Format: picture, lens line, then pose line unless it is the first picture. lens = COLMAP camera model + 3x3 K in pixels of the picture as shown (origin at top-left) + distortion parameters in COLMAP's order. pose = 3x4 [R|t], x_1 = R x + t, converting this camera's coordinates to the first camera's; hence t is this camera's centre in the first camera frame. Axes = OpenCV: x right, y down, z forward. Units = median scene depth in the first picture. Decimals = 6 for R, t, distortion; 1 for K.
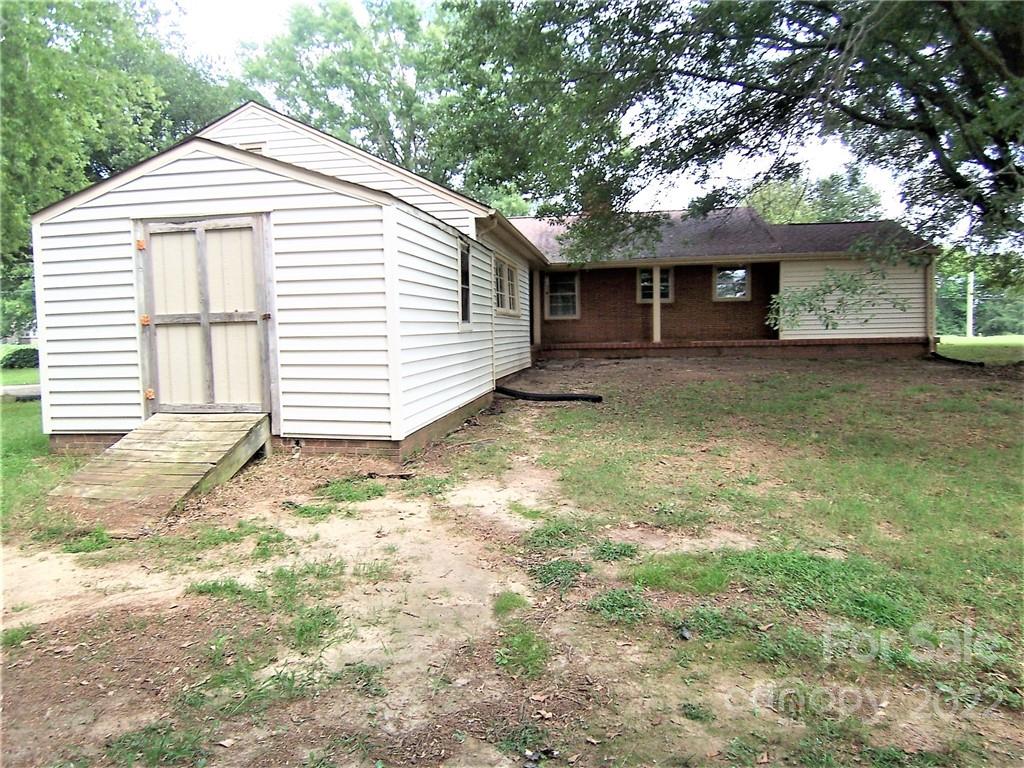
lens RADIAL K [[691.8, 0, 512.0], [0, 691.8, 384.0], [0, 0, 1]] dist [-0.001902, -0.058174]
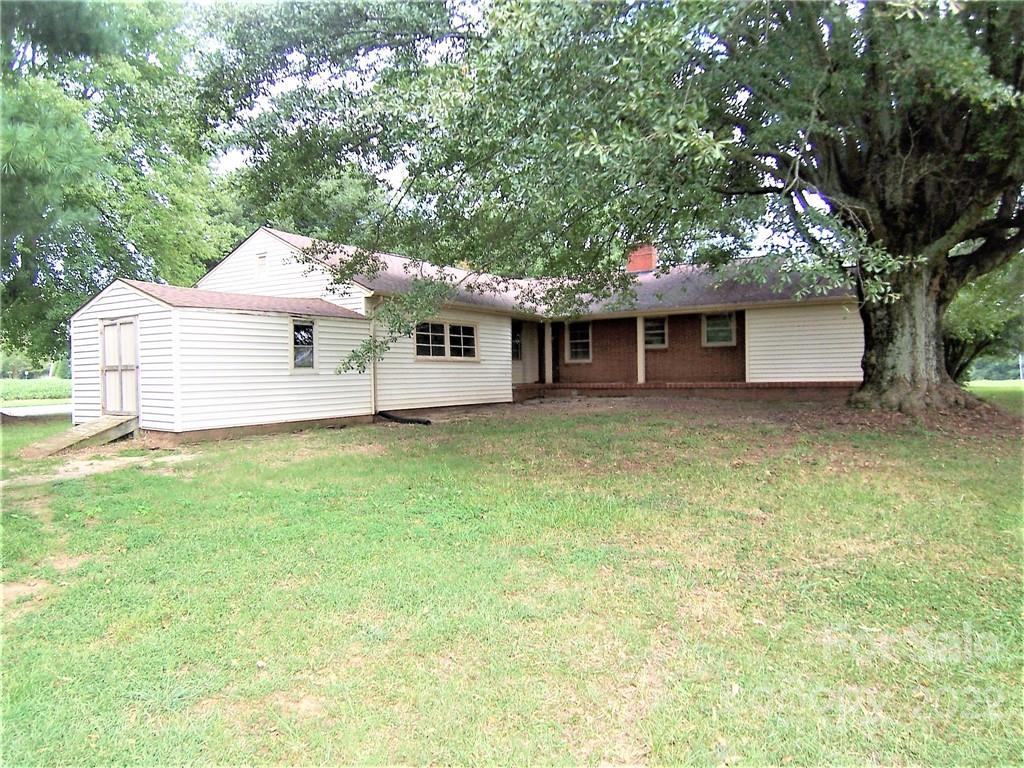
lens RADIAL K [[691.8, 0, 512.0], [0, 691.8, 384.0], [0, 0, 1]] dist [-0.001902, -0.058174]
pose [[0.917915, 0.013221, -0.396558, 0.480637], [-0.034952, 0.998254, -0.047622, 0.002493], [0.395236, 0.057573, 0.916774, -0.127842]]
